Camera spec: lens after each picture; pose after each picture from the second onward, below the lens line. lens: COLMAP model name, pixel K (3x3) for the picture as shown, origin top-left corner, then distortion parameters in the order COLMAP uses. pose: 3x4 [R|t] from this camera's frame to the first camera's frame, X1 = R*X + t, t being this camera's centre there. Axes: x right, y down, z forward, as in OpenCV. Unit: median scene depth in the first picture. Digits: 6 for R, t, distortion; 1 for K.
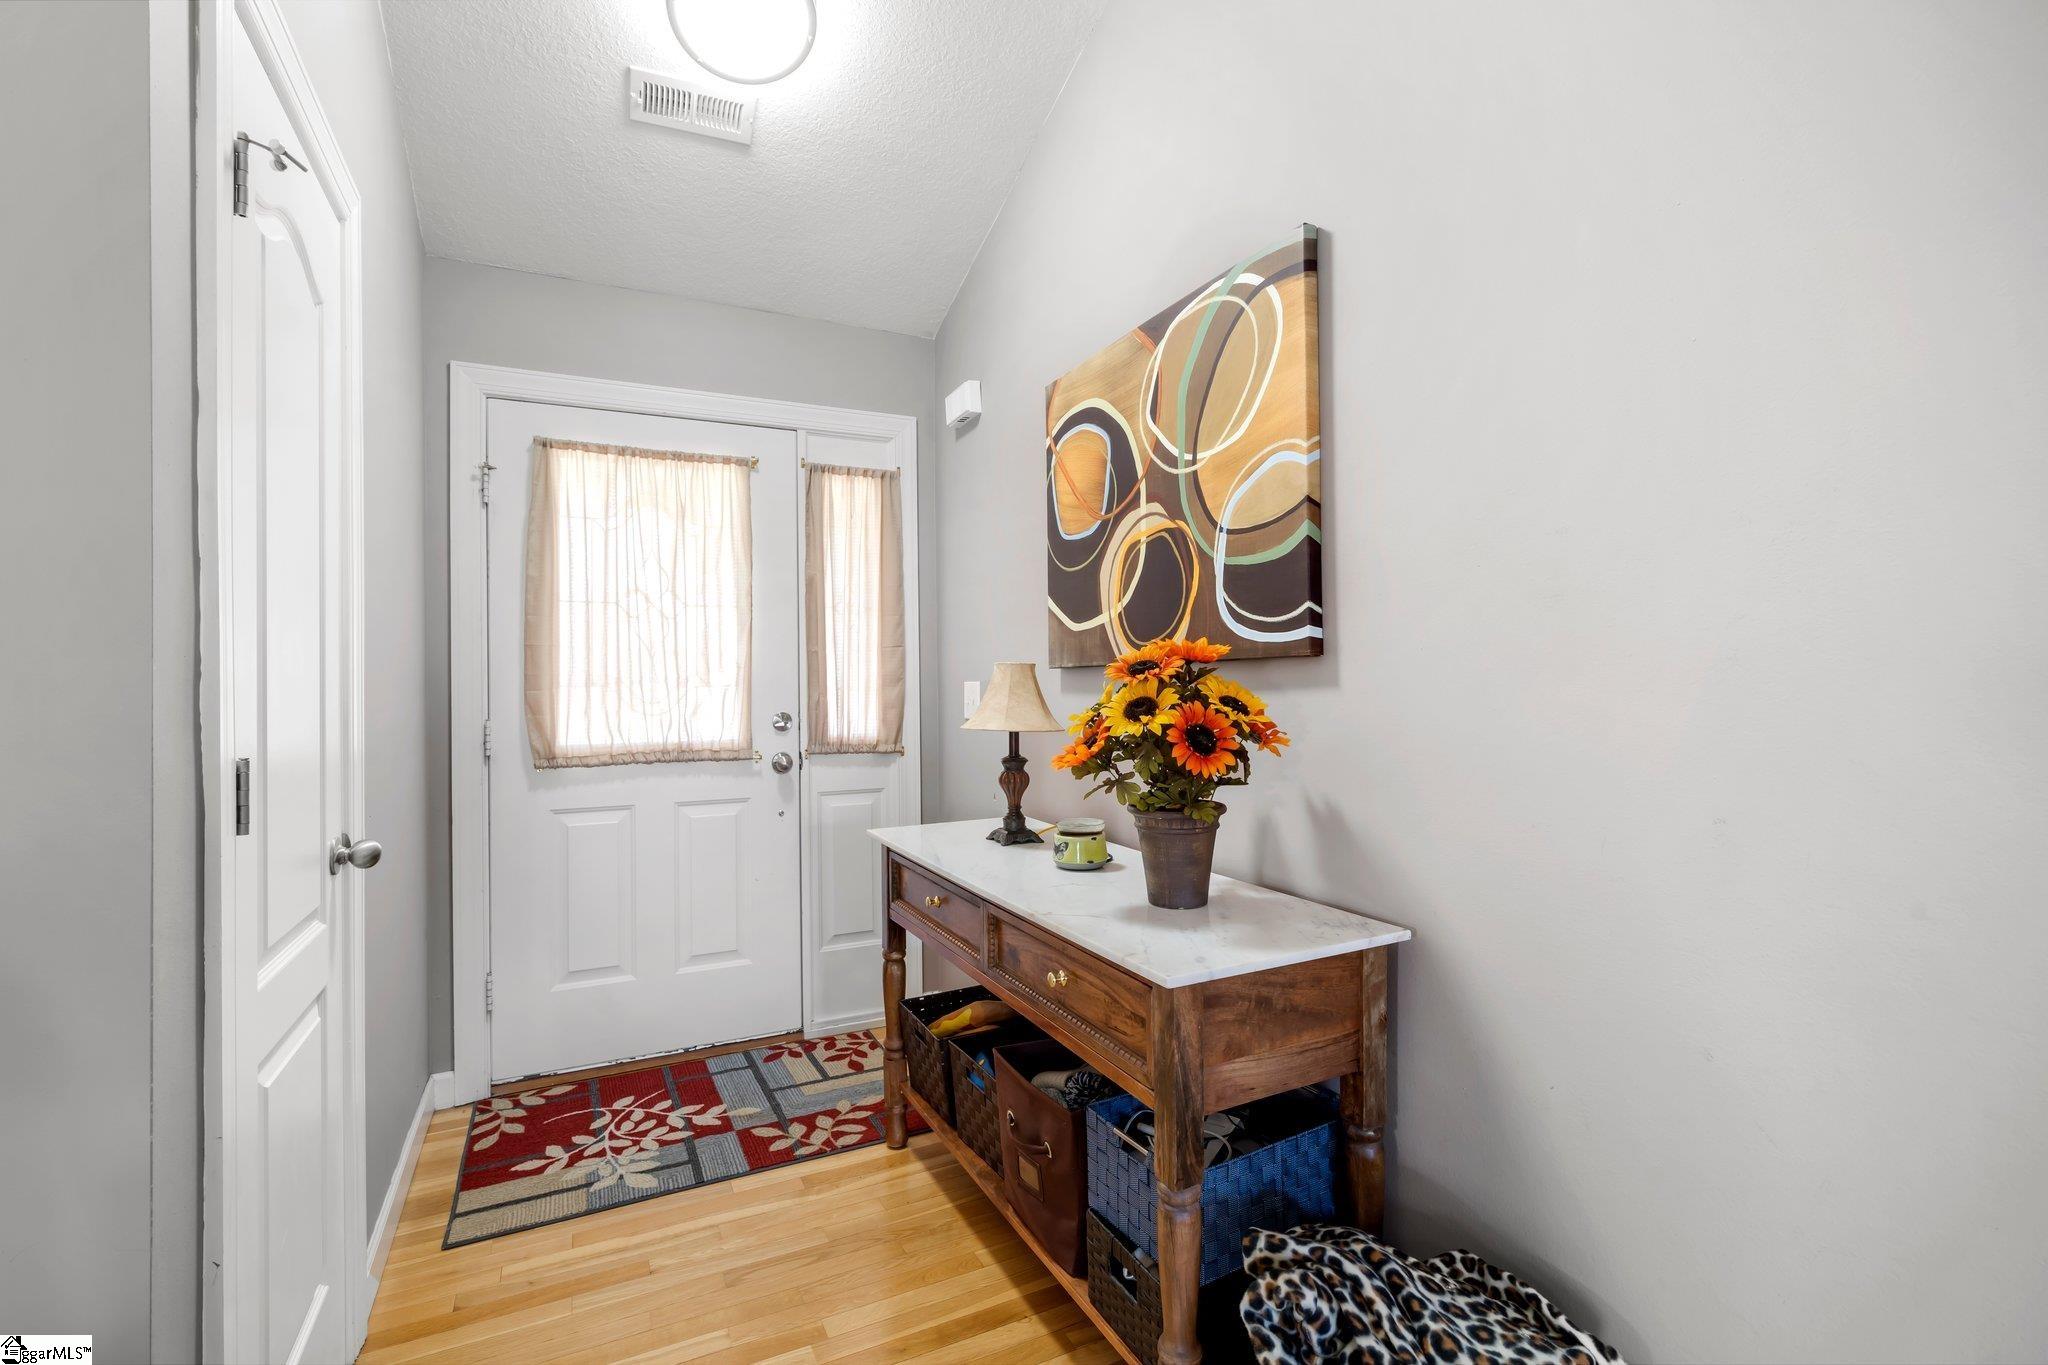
lens RADIAL K [[945.1, 0, 1024.0], [0, 945.1, 682.5], [0, 0, 1]] dist [-0.000994, -0.000053]
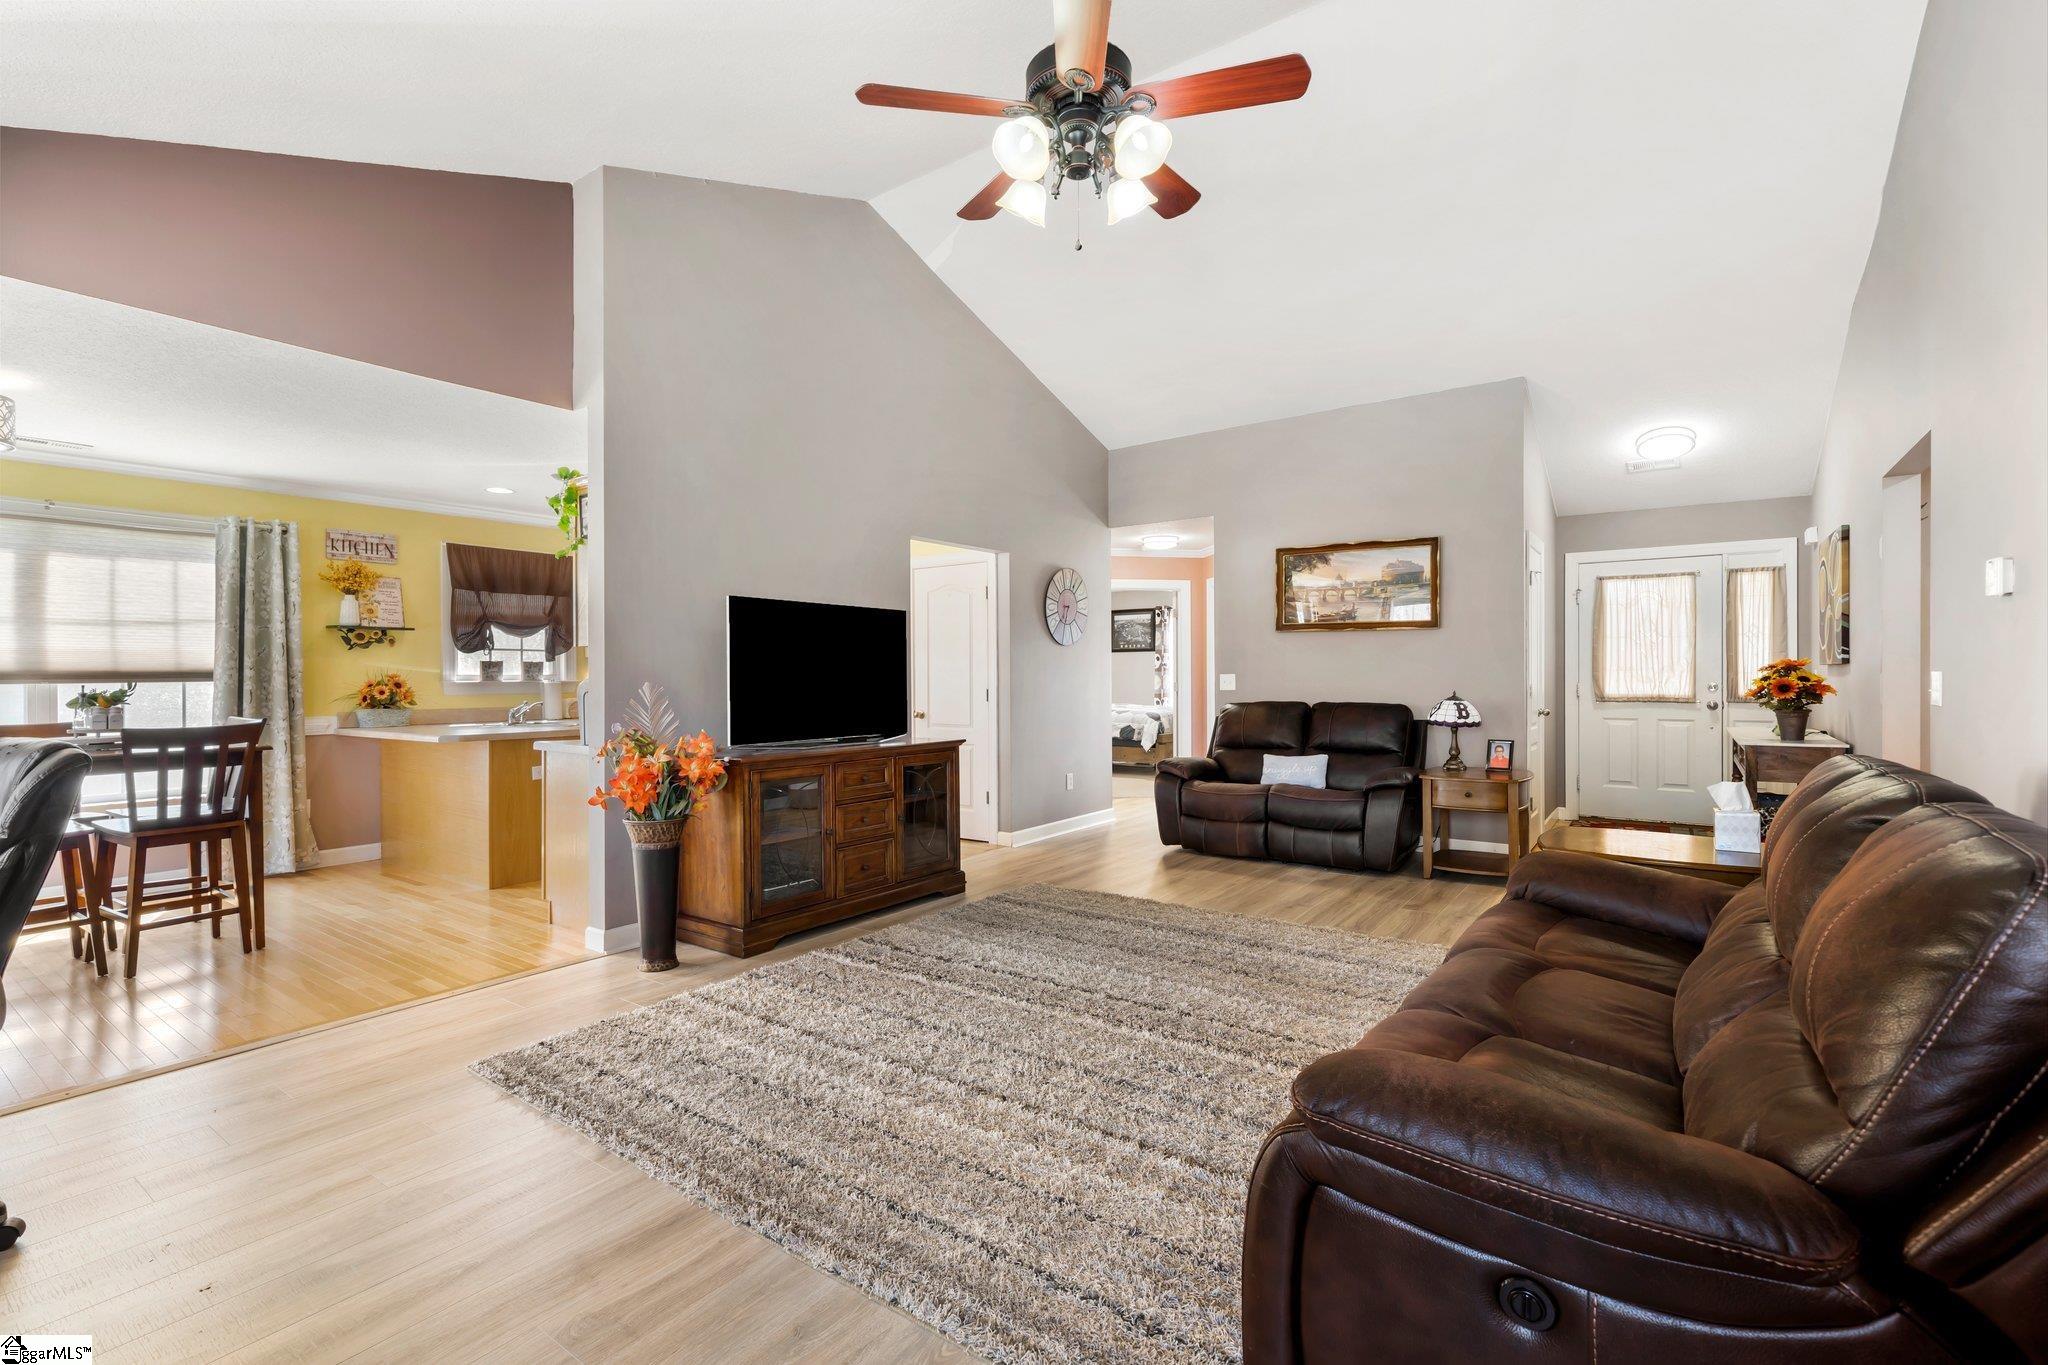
lens RADIAL K [[907.4, 0, 1018.5], [0, 907.4, 676.1], [0, 0, 1]] dist [0.001570, 0.000226]
pose [[0.473028, 0.011077, -0.880978, 1.318934], [0.002993, 0.999895, 0.014179, -0.030110], [0.881042, -0.009343, 0.472946, -2.243378]]
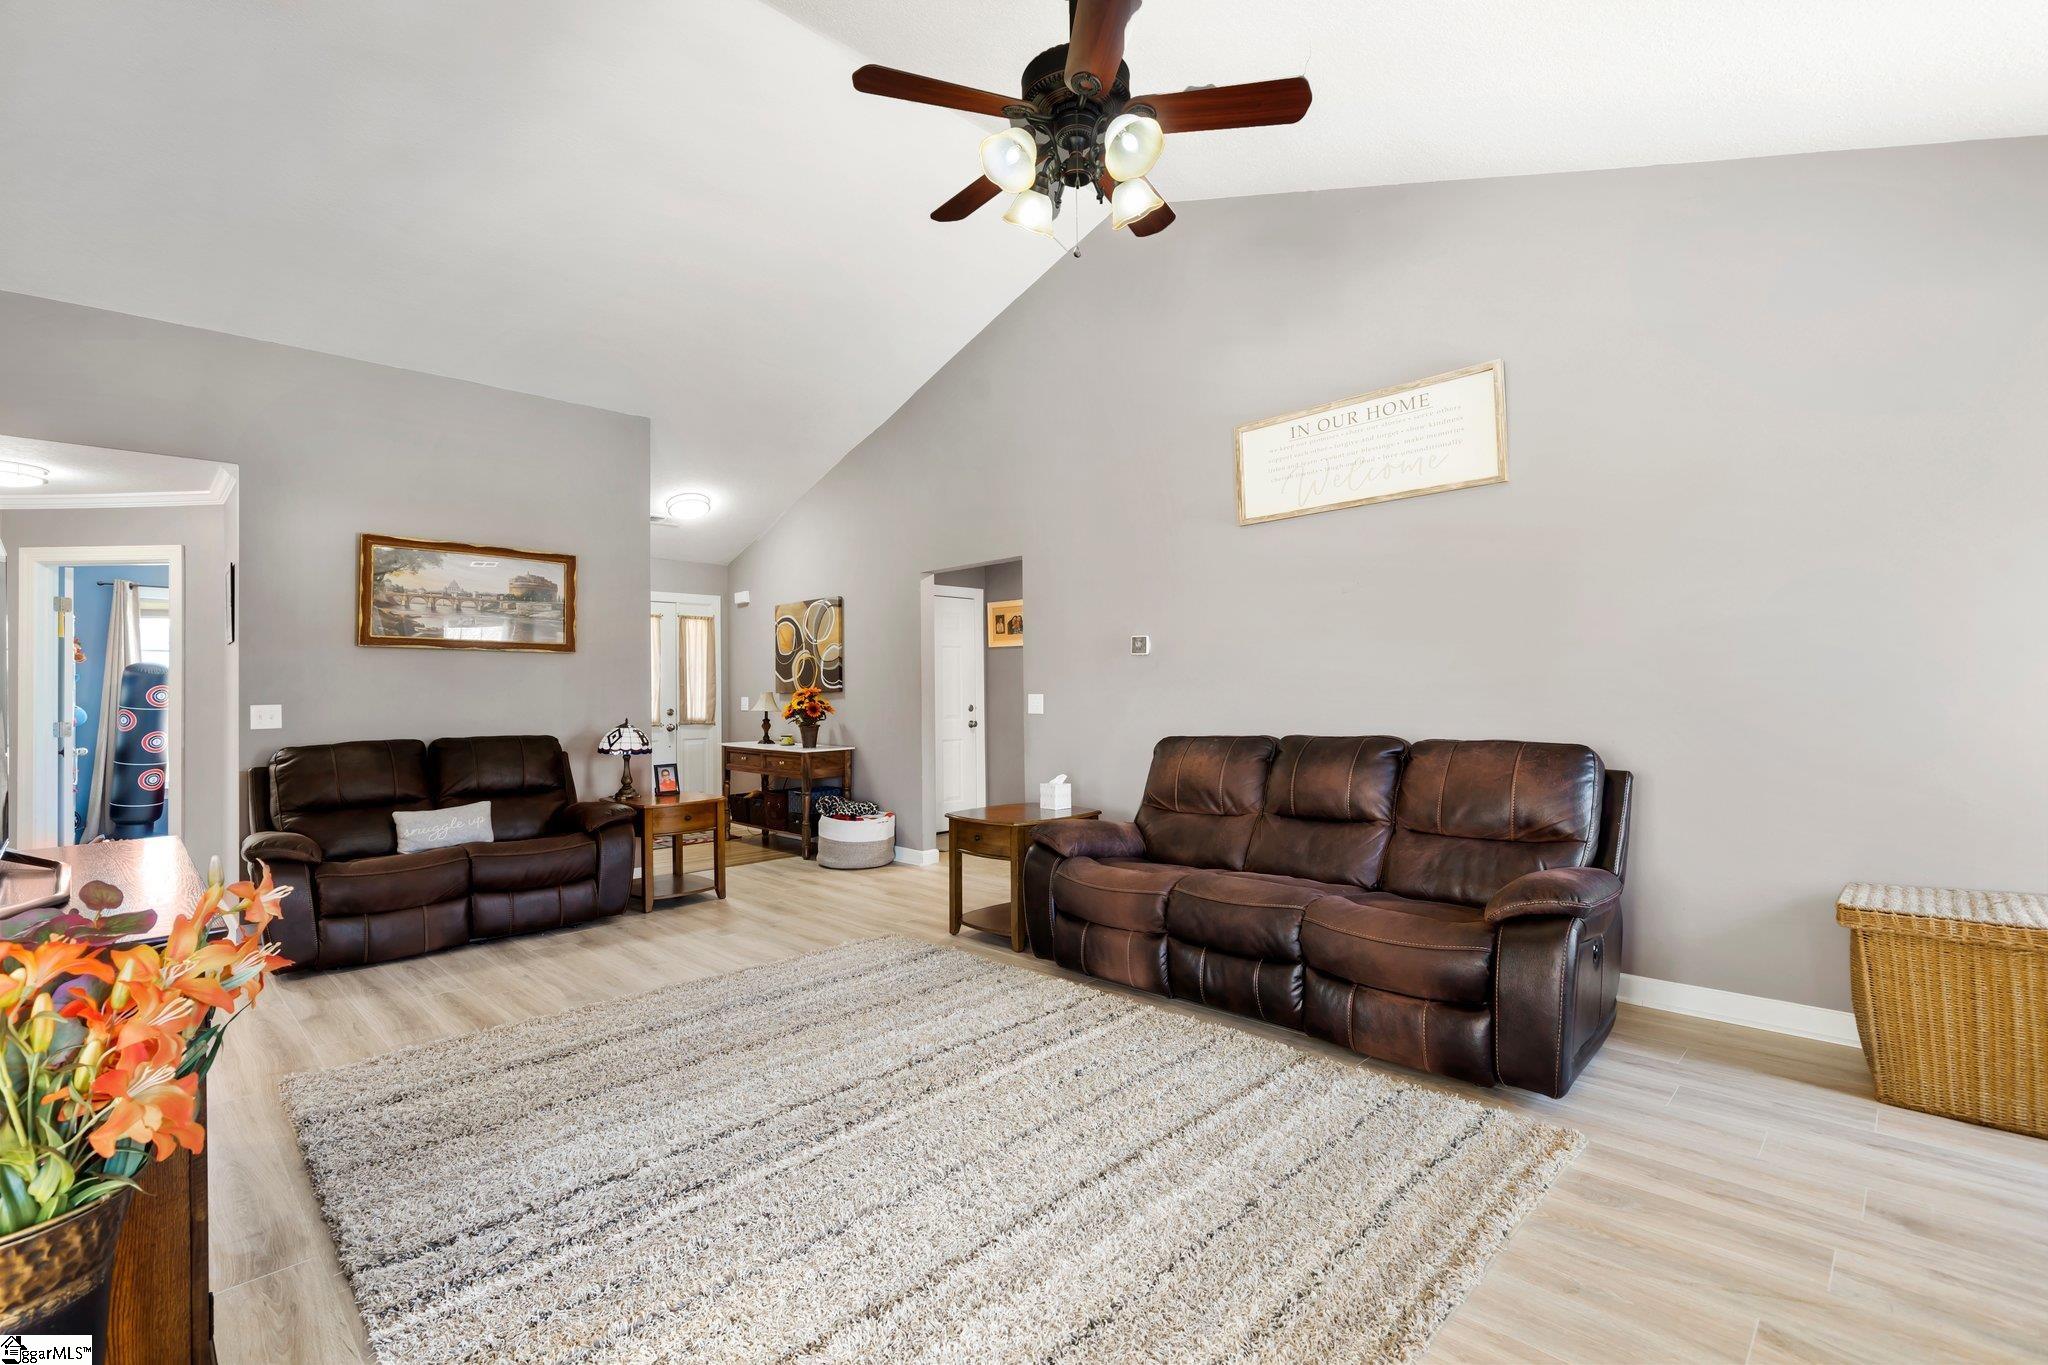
lens RADIAL K [[907.4, 0, 1018.5], [0, 907.4, 676.1], [0, 0, 1]] dist [0.001570, 0.000226]
pose [[0.948544, 0.004919, 0.316607, -0.206566], [0.001608, 0.999792, -0.020349, -0.010420], [-0.316641, 0.019811, 0.948338, -2.696394]]
